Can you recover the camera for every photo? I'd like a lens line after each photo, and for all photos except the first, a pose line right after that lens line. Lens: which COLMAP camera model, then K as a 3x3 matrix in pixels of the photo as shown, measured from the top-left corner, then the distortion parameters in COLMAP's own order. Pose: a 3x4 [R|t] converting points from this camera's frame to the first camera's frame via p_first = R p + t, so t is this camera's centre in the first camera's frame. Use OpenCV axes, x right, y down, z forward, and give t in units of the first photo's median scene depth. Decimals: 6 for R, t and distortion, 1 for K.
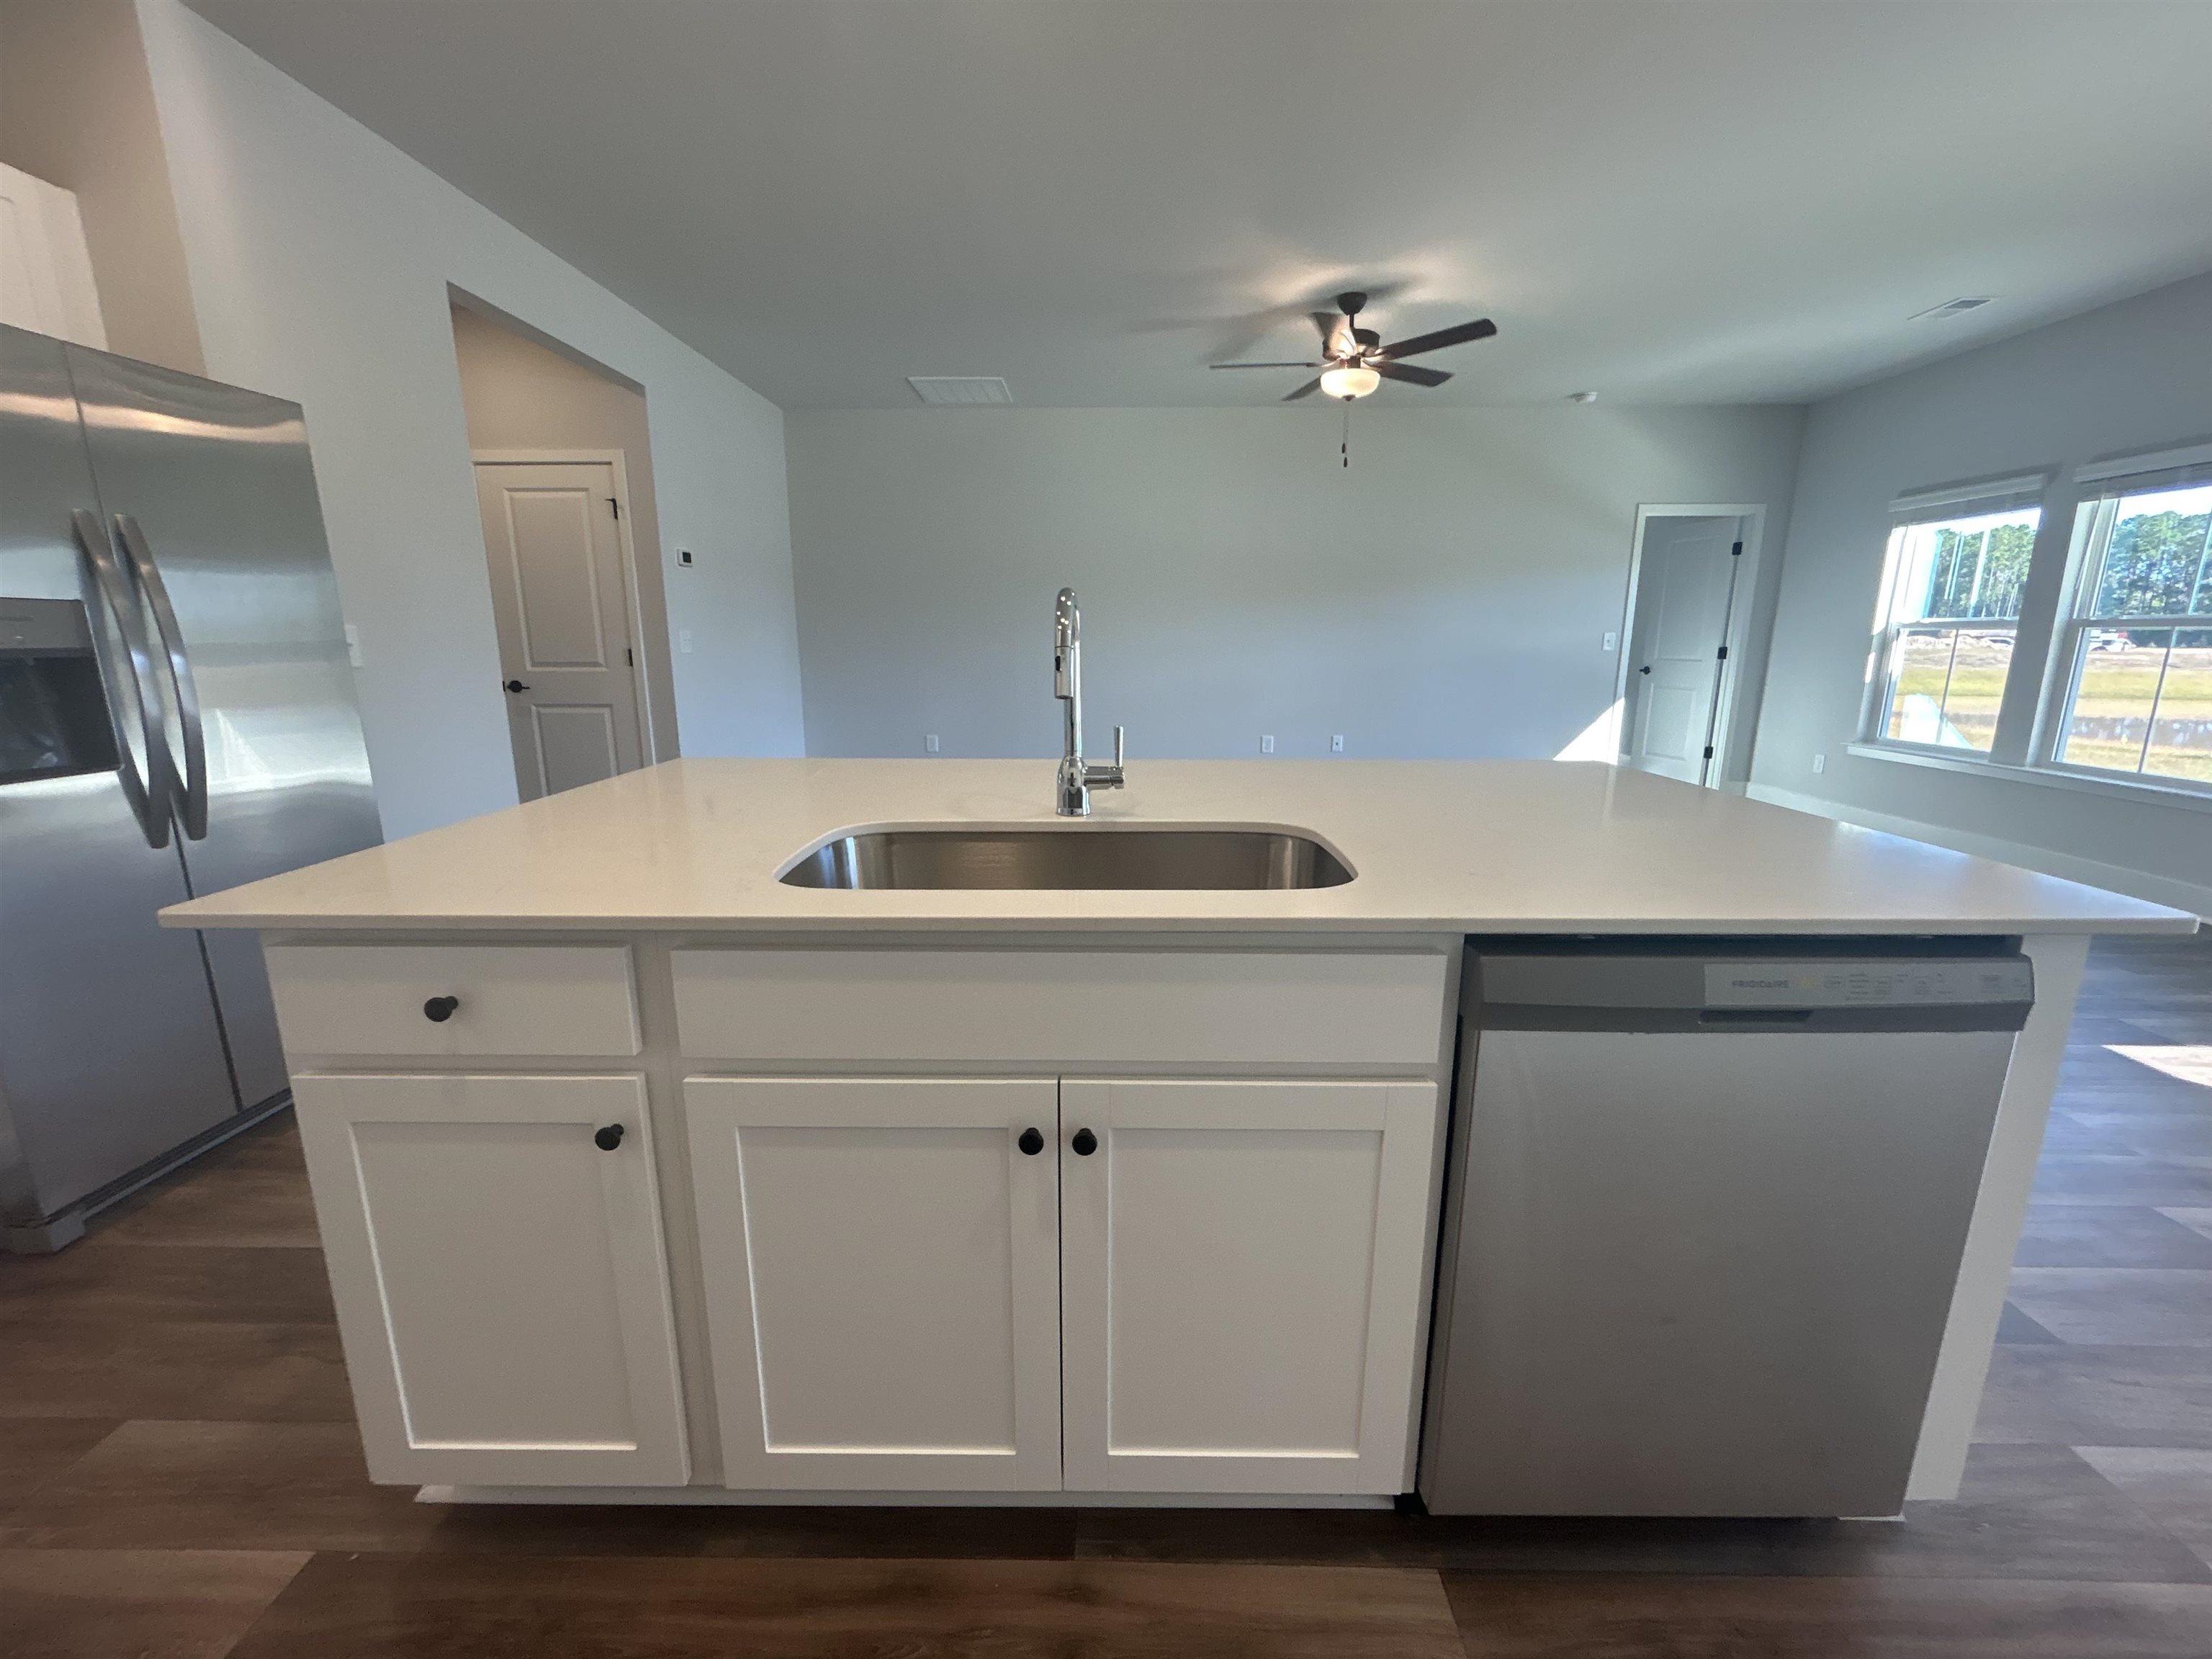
lens RADIAL K [[897.0, 0, 1104.5], [0, 897.0, 828.8], [0, 0, 1]] dist [-0.001171, 0.001090]
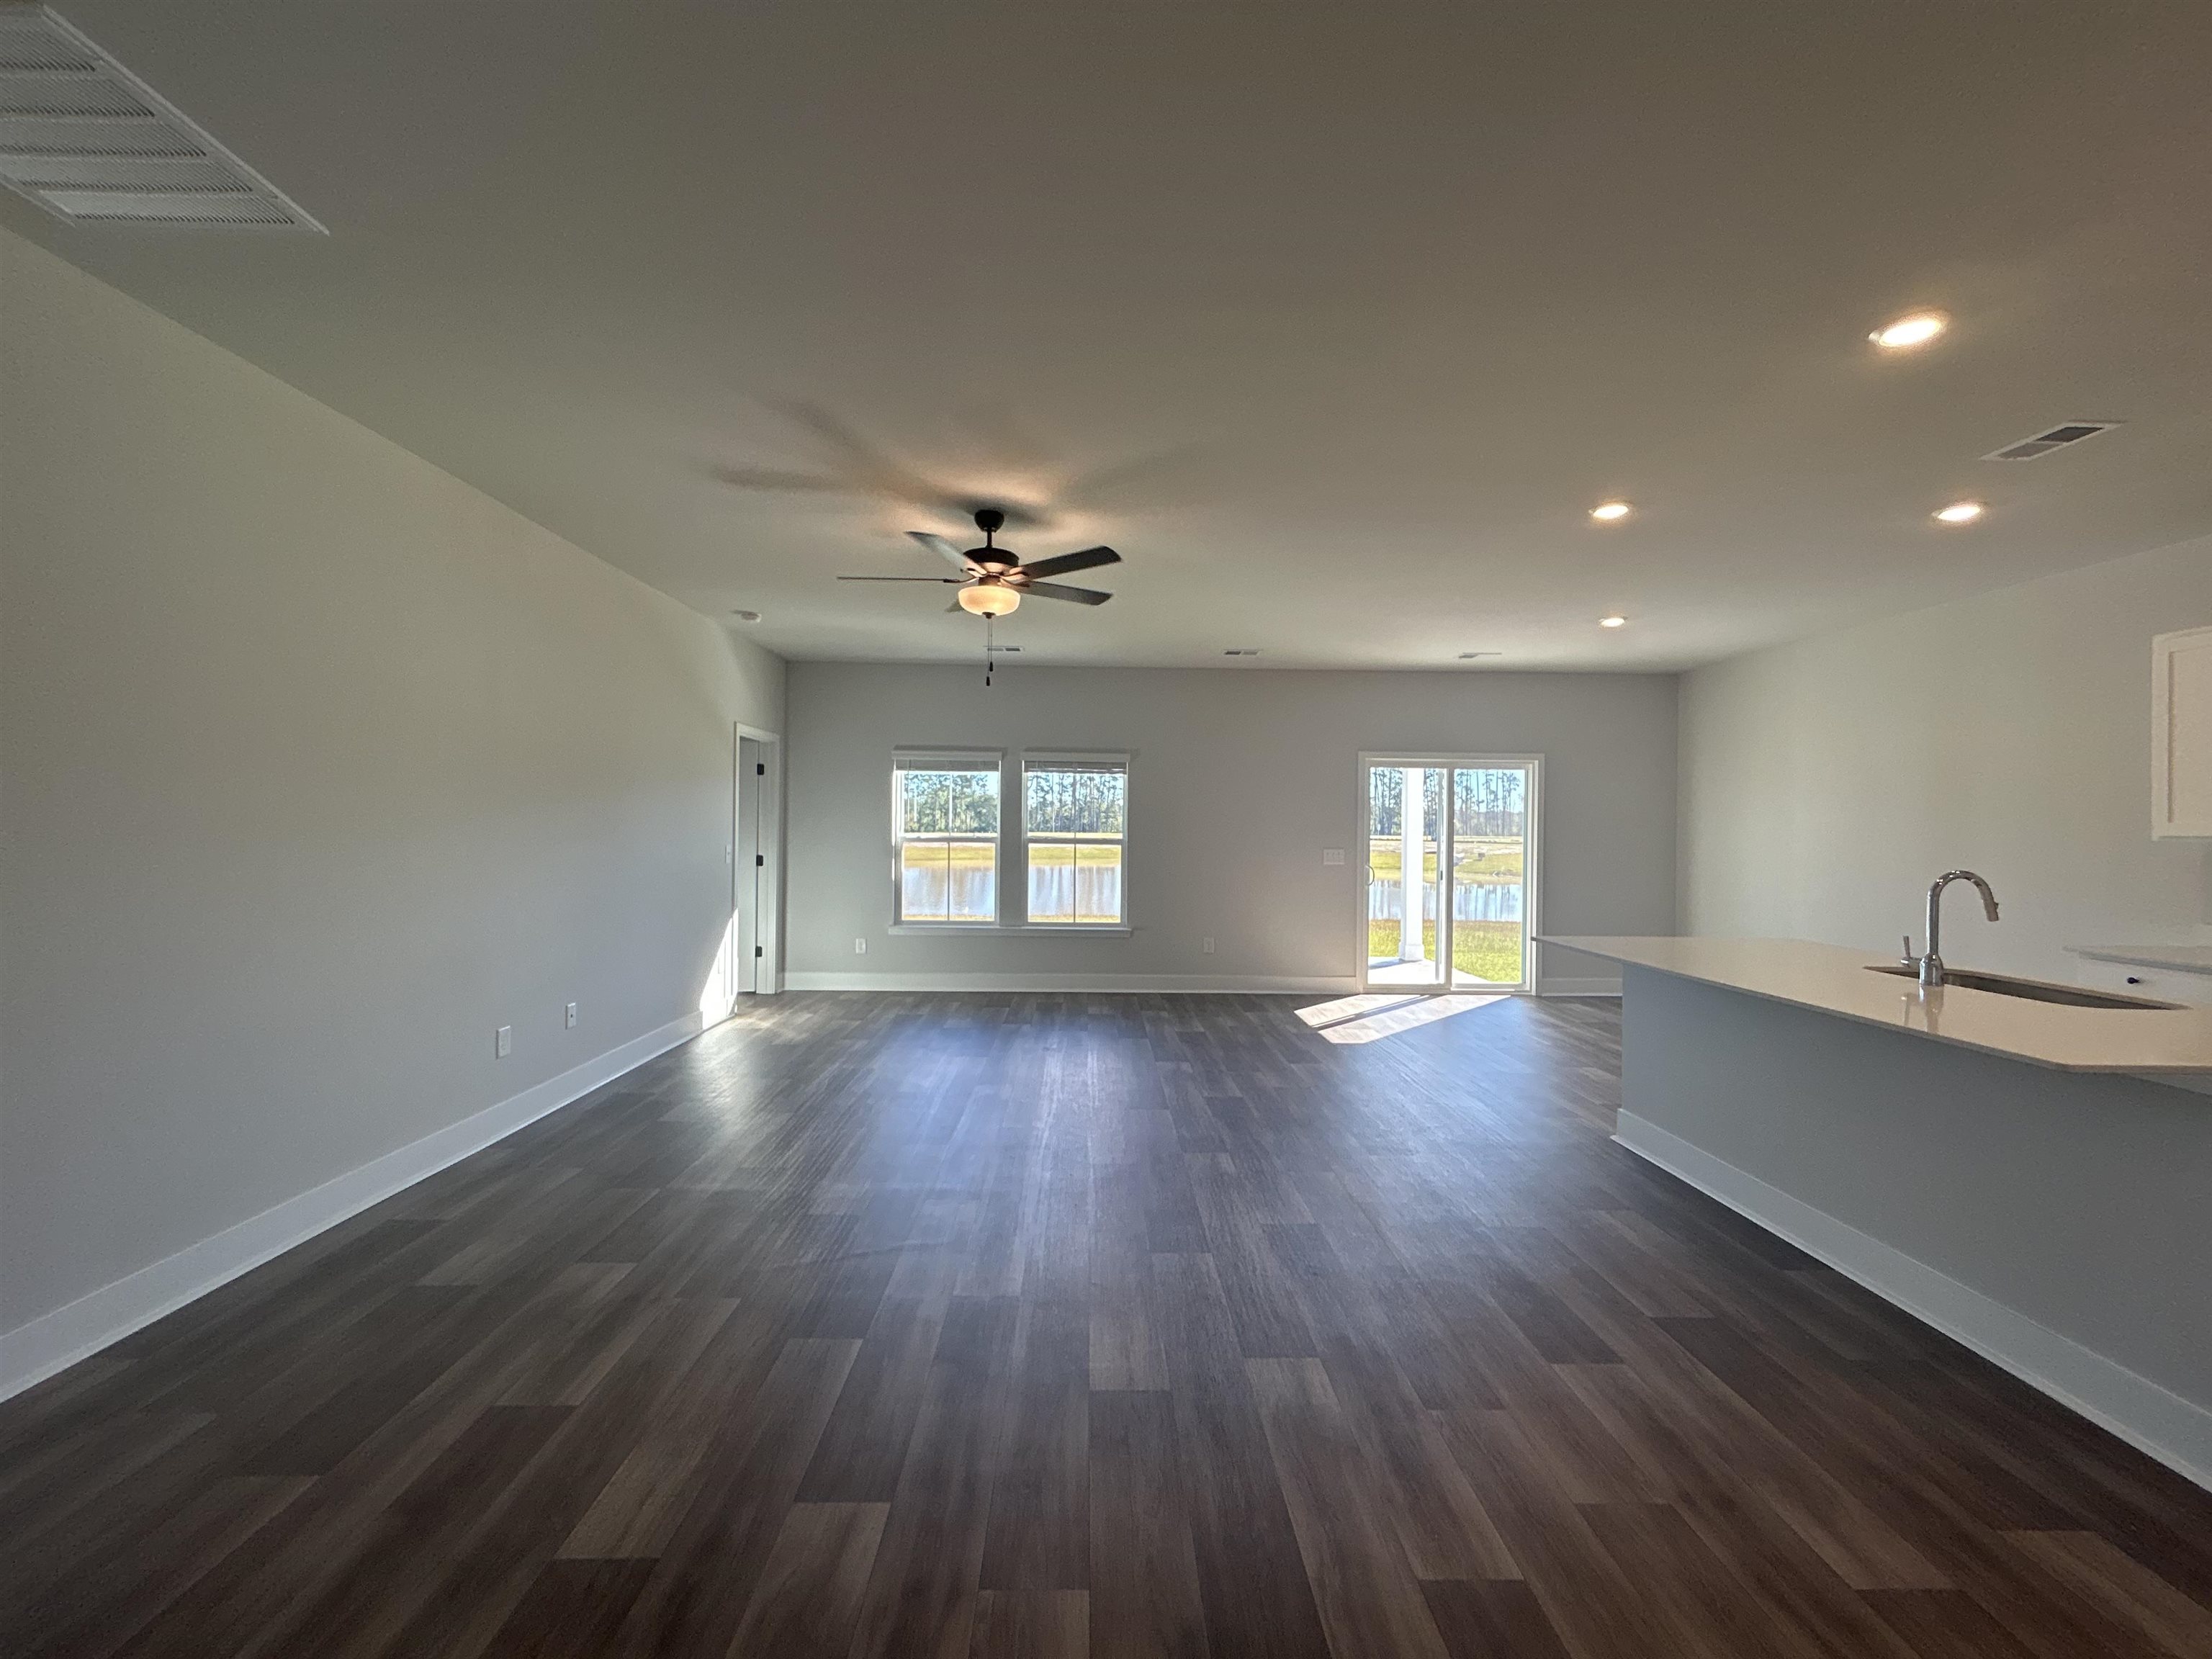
lens RADIAL K [[897.0, 0, 1104.5], [0, 897.0, 828.8], [0, 0, 1]] dist [-0.001171, 0.001090]
pose [[-0.032436, -0.001781, 0.999472, -0.493572], [0.198240, 0.980119, 0.008180, -0.186357], [-0.979617, 0.198401, -0.031438, 0.715609]]
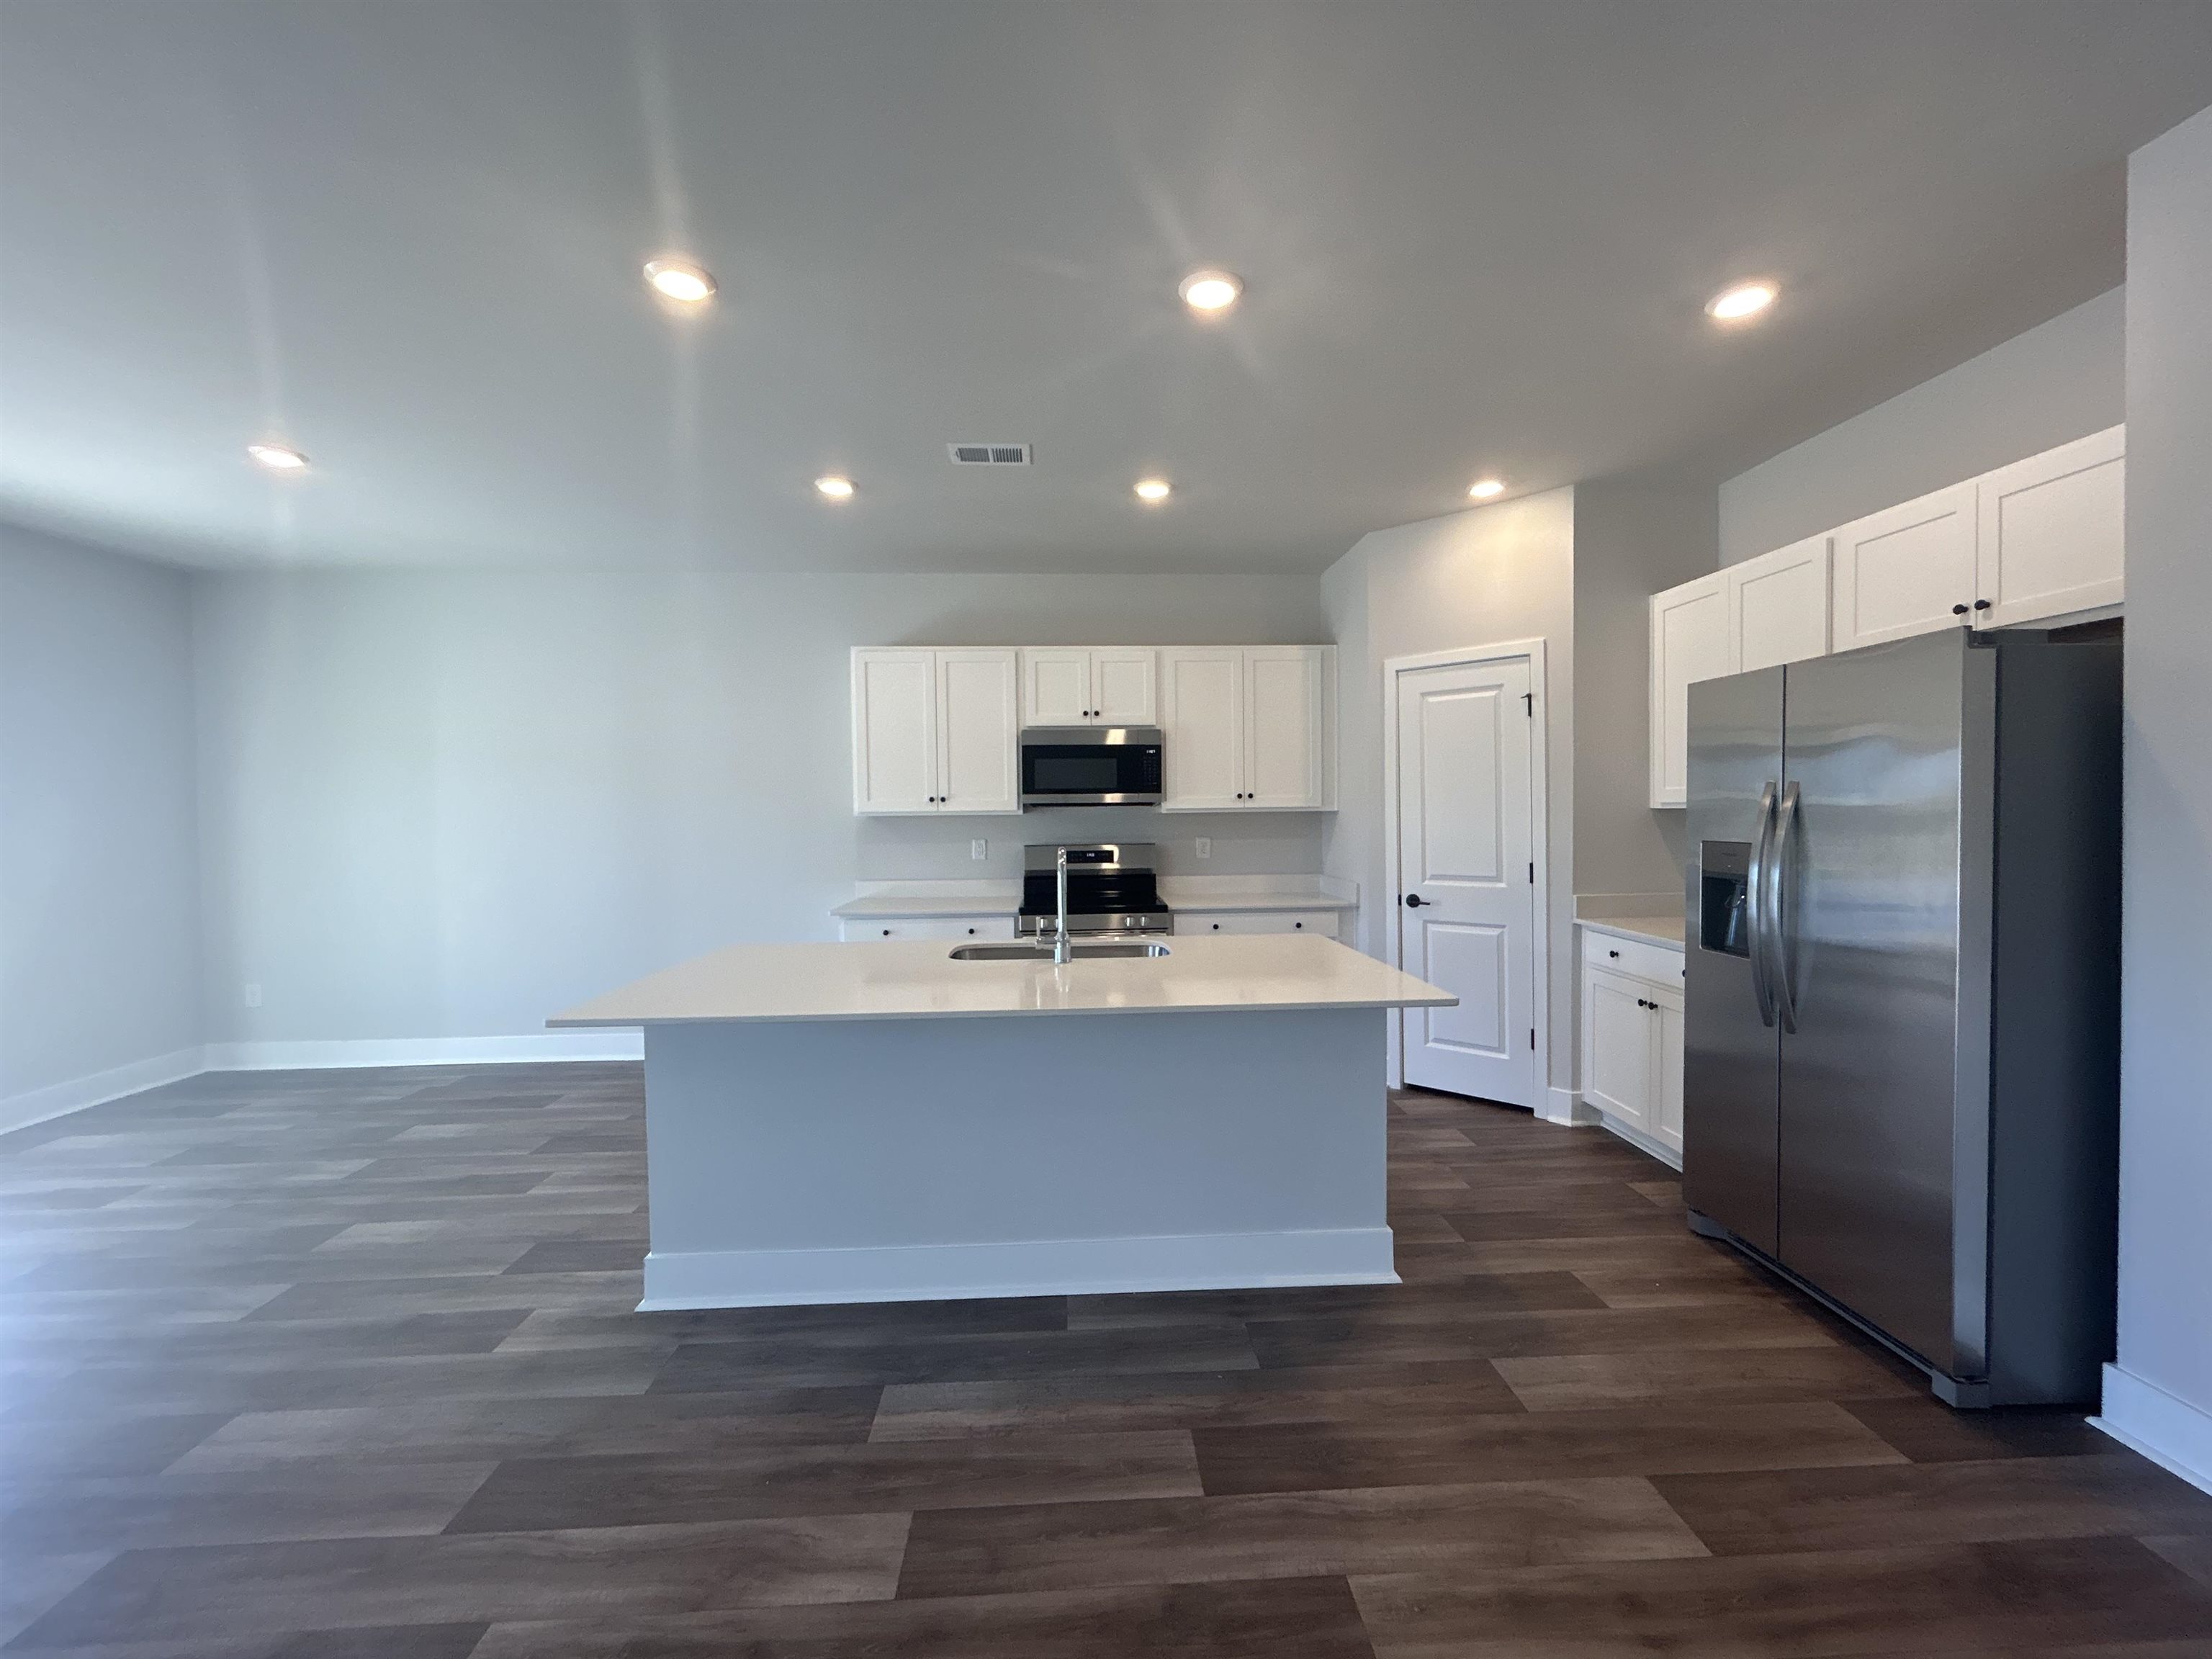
lens RADIAL K [[897.0, 0, 1104.5], [0, 897.0, 828.8], [0, 0, 1]] dist [-0.001171, 0.001090]
pose [[-0.998122, 0.011315, -0.060207, -0.002483], [-0.002779, 0.973418, 0.229018, -0.192718], [0.061198, 0.228755, -0.971558, 0.736349]]
